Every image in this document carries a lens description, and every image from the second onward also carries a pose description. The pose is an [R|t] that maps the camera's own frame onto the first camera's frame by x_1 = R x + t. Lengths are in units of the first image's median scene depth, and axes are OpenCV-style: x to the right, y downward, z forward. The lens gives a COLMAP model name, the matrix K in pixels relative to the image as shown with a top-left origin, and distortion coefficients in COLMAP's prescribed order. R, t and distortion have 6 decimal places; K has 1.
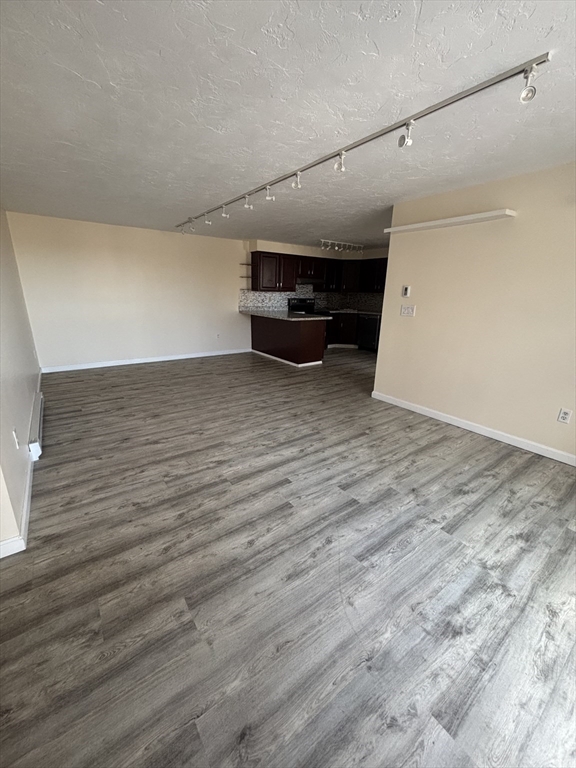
lens RADIAL K [[309.3, 0, 283.5], [0, 309.3, 386.6], [0, 0, 1]] dist [0.001281, 0.000409]
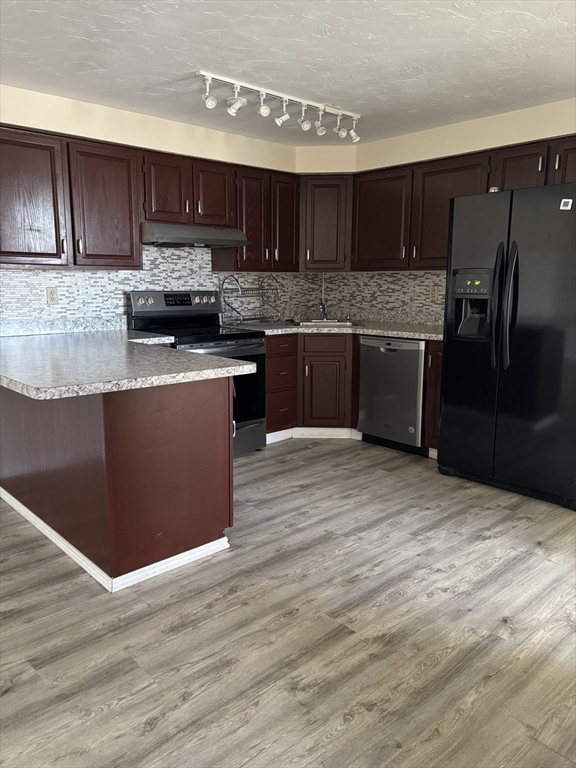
lens RADIAL K [[580.7, 0, 288.0], [0, 580.7, 384.0], [0, 0, 1]] dist [0.002931, 0.000086]
pose [[0.991795, -0.037586, 0.122189, 0.122845], [0.051822, 0.991955, -0.115497, -0.150612], [-0.116865, 0.120881, 0.985764, 0.534217]]
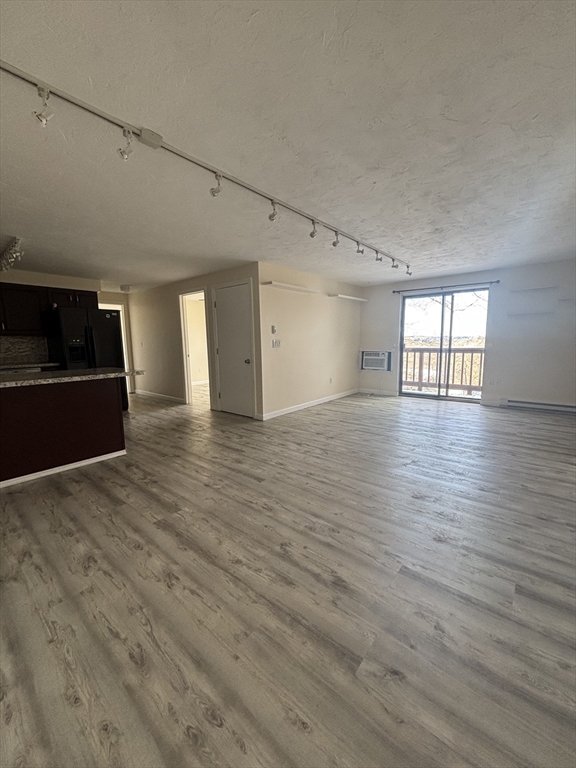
lens RADIAL K [[309.3, 0, 283.5], [0, 309.3, 386.6], [0, 0, 1]] dist [0.001281, 0.000409]
pose [[-0.236320, -0.161797, 0.958110, -0.553508], [0.300126, 0.925670, 0.230345, -0.222019], [-0.924163, 0.341988, -0.170195, 0.748081]]
